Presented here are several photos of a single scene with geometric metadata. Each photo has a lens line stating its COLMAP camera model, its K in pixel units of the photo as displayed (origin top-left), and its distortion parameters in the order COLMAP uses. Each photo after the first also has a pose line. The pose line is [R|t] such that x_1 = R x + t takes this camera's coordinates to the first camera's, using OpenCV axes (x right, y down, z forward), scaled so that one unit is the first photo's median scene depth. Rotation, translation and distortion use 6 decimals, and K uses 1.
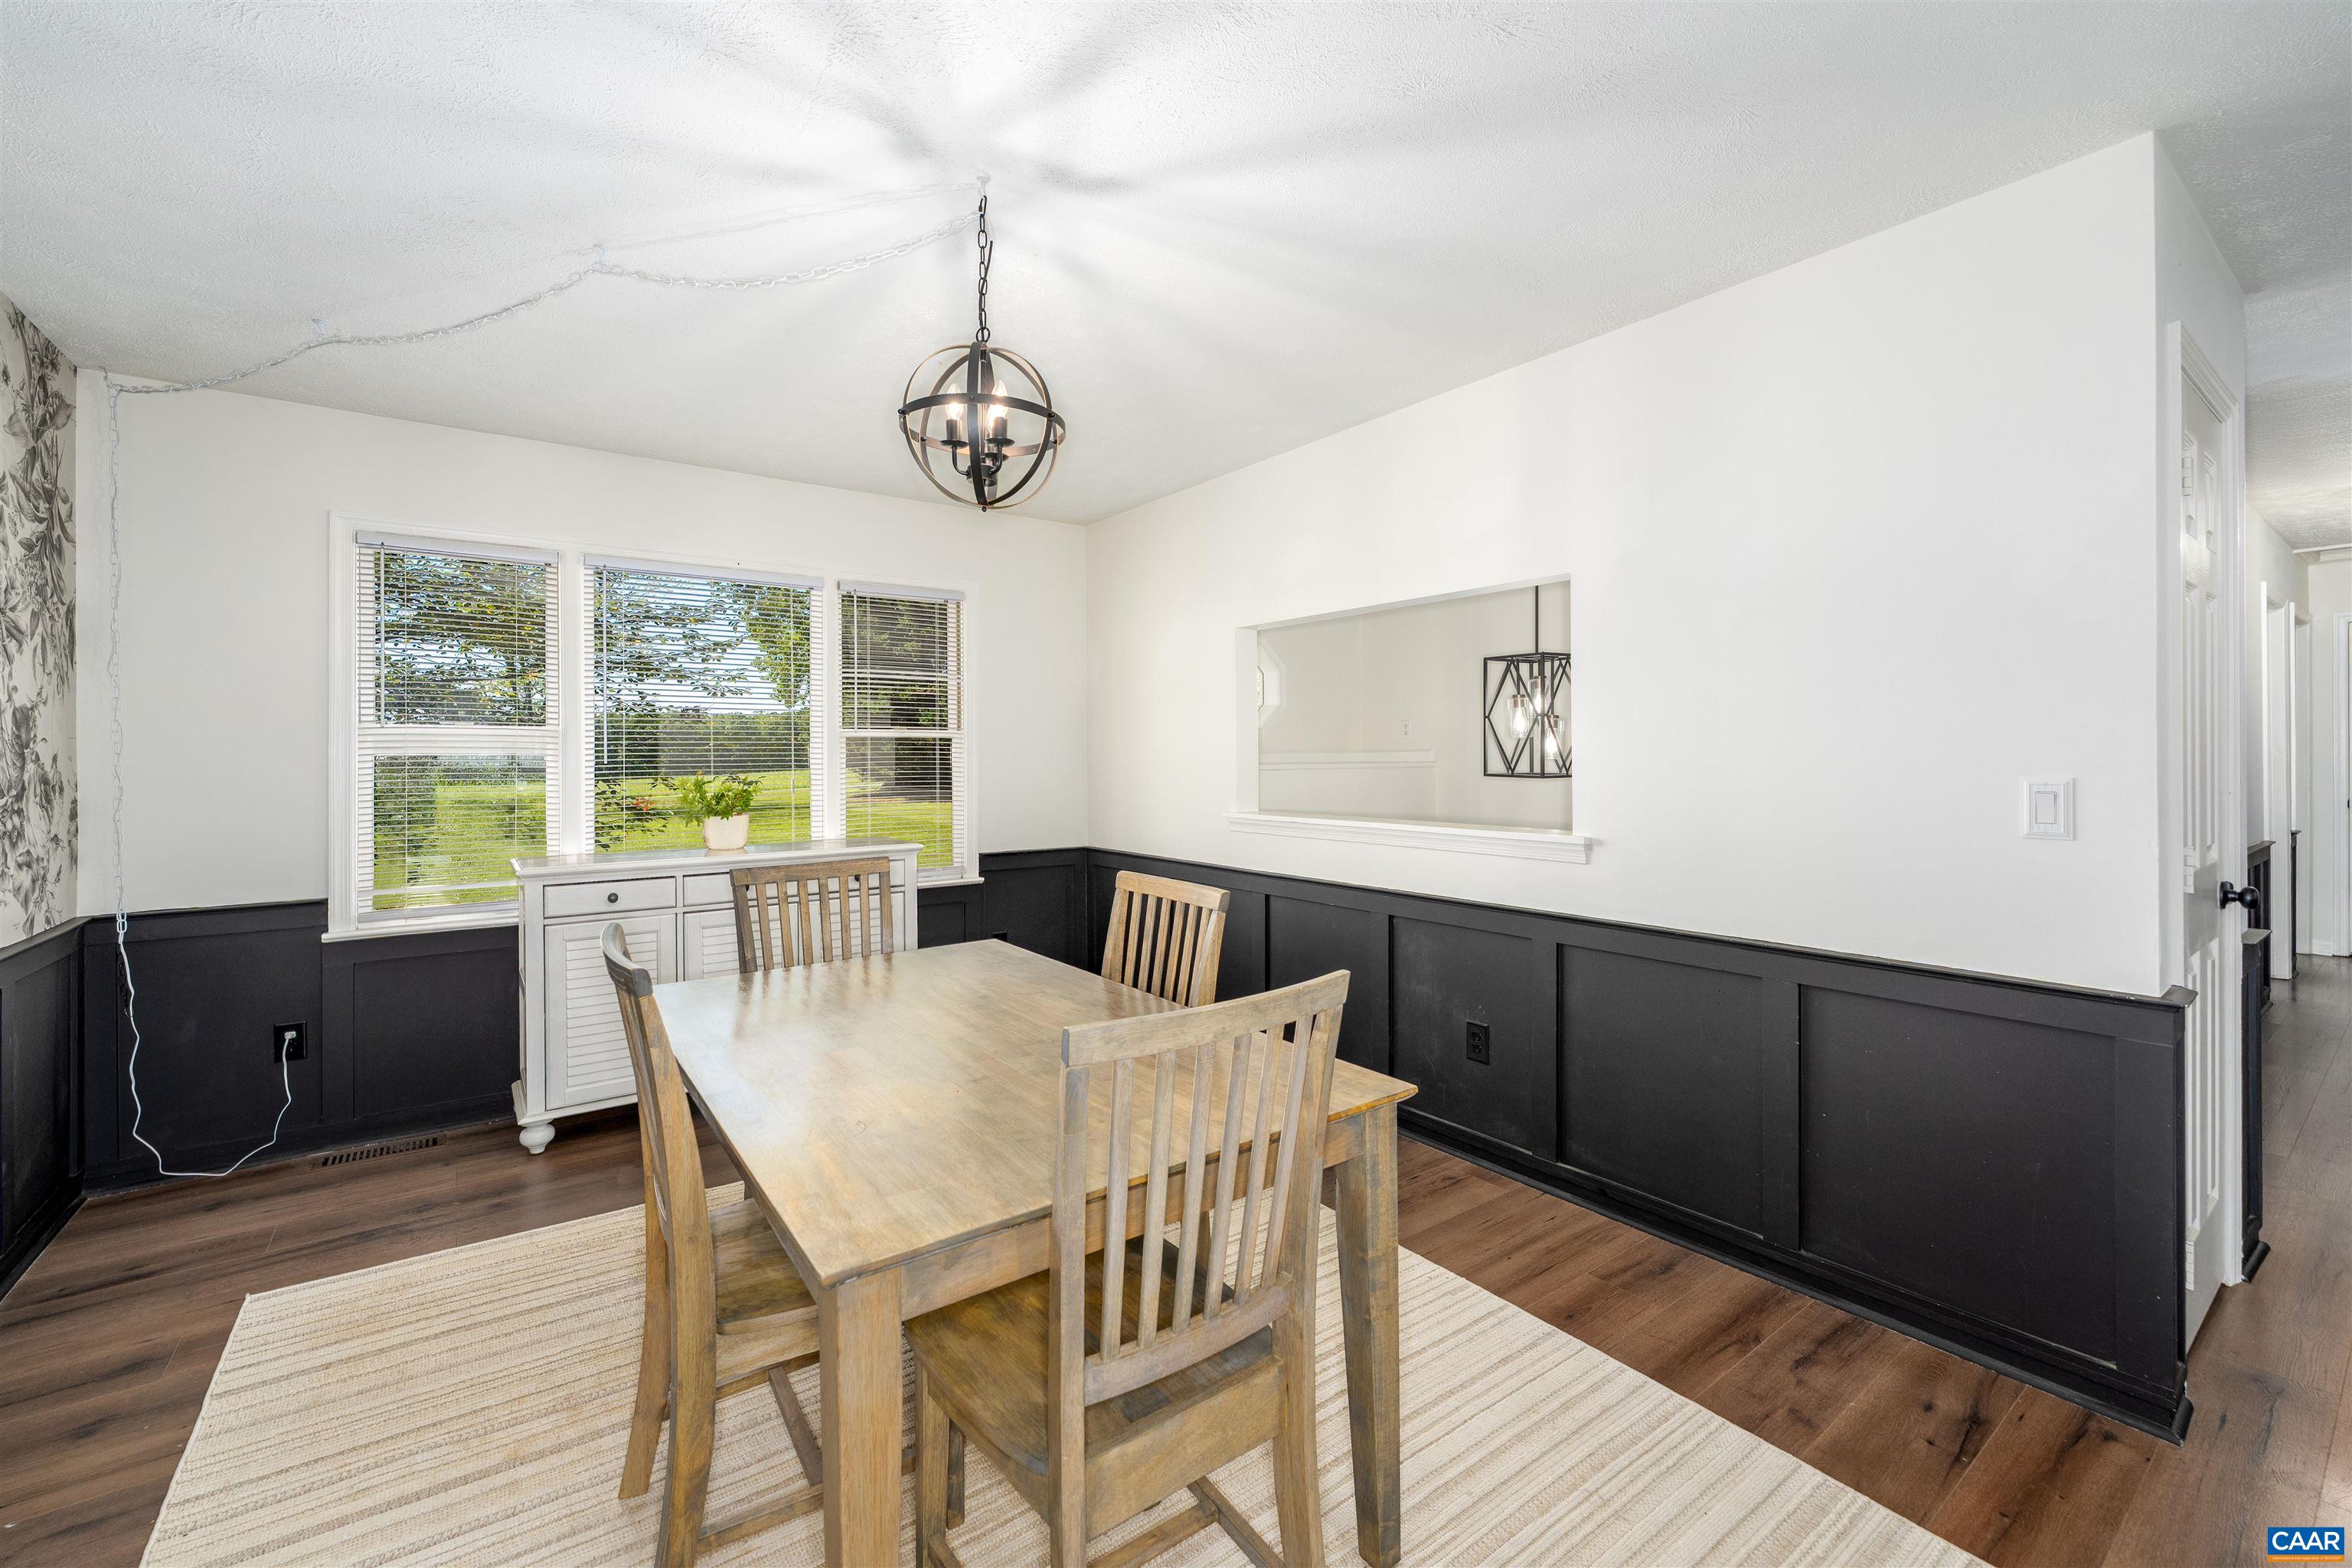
lens RADIAL K [[957.8, 0, 1183.5], [0, 957.8, 790.1], [0, 0, 1]] dist [0.000080, -0.000249]
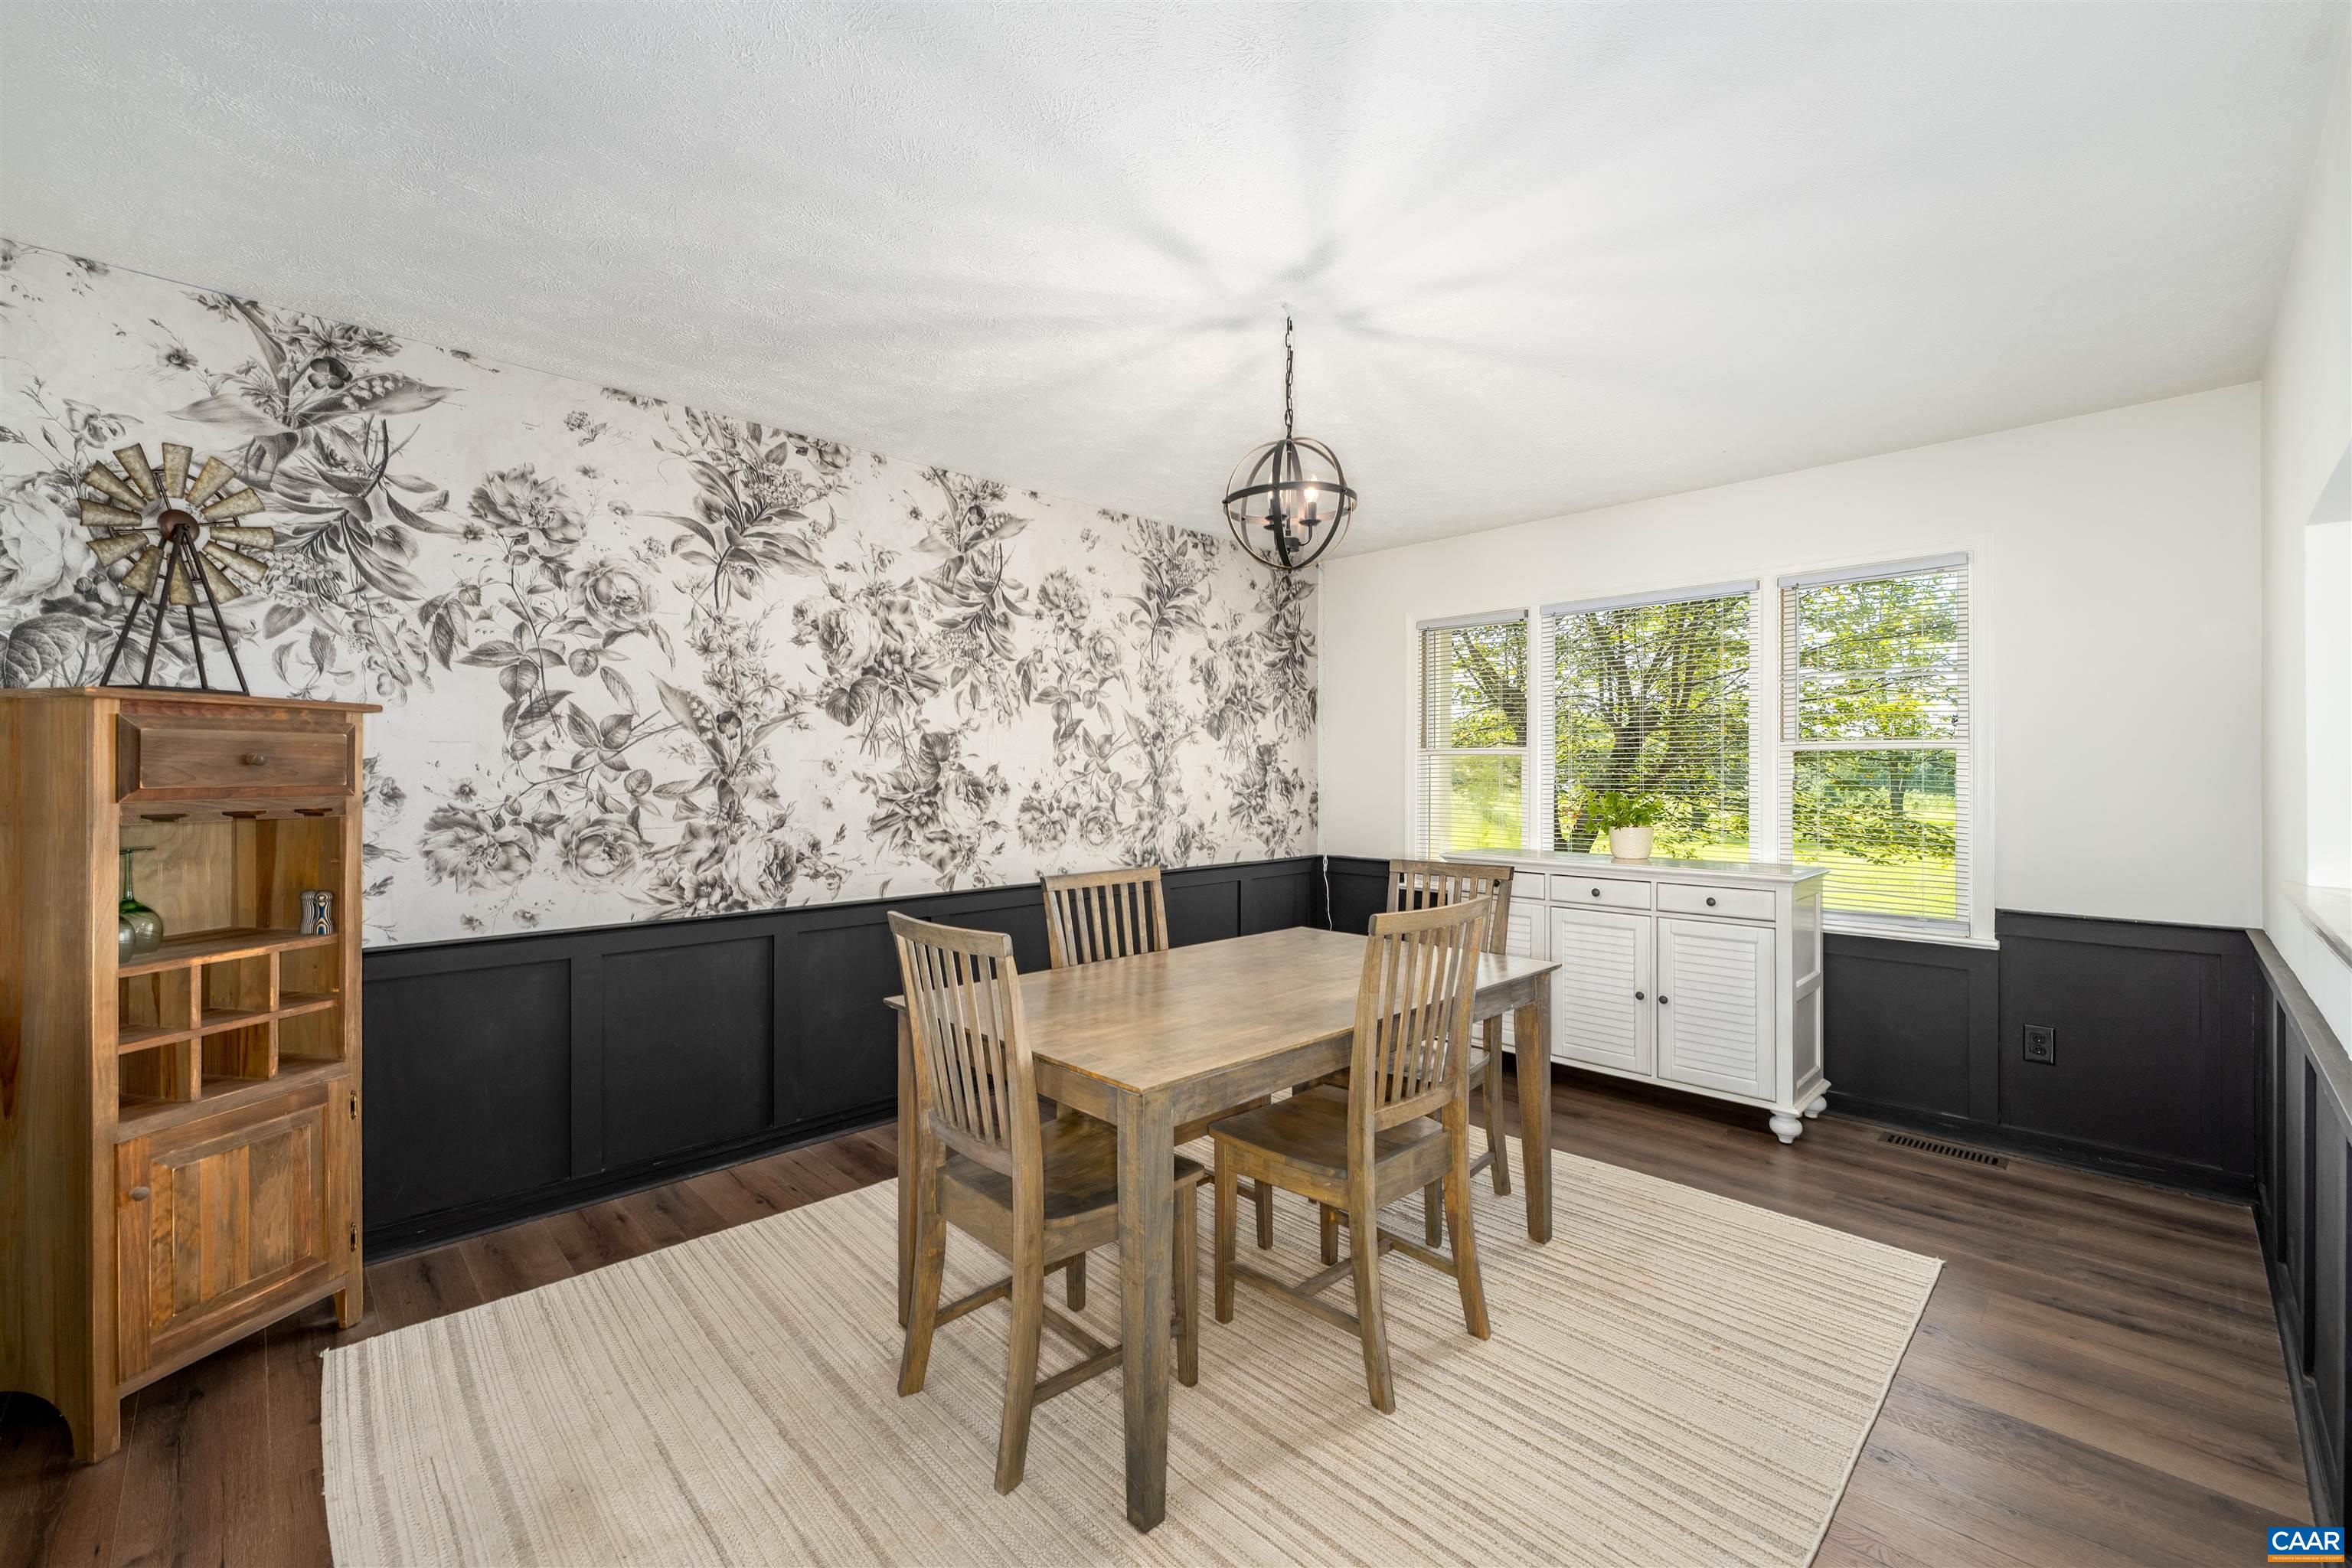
lens RADIAL K [[957.8, 0, 1183.5], [0, 957.8, 790.1], [0, 0, 1]] dist [0.000080, -0.000249]
pose [[0.137303, 0.027495, -0.990147, 0.731571], [-0.035906, 0.999096, 0.022764, -0.029805], [0.989878, 0.032426, 0.138166, 0.524215]]
